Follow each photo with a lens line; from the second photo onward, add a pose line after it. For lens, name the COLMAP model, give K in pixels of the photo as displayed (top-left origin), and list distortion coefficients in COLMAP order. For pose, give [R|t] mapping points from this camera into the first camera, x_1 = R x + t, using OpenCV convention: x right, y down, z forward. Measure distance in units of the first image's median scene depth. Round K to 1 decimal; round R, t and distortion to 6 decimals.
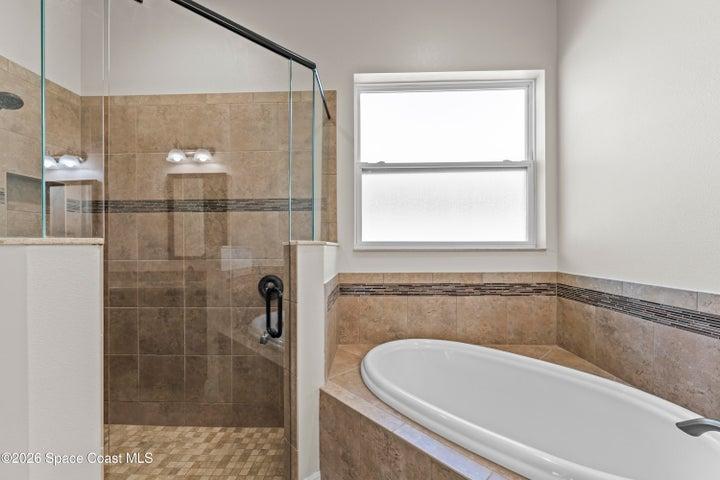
lens RADIAL K [[293.2, 0, 351.8], [0, 293.2, 246.4], [0, 0, 1]] dist [-0.003080, -0.000281]
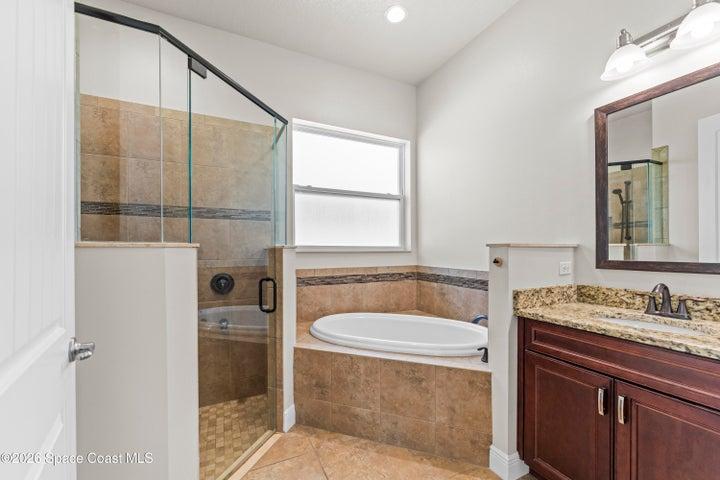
lens RADIAL K [[293.2, 0, 351.8], [0, 293.2, 246.4], [0, 0, 1]] dist [-0.003080, -0.000281]
pose [[0.892221, 0.008475, 0.451520, -0.363108], [-0.004034, 0.999934, -0.010799, 0.000410], [-0.451582, 0.007814, 0.892196, -0.304320]]
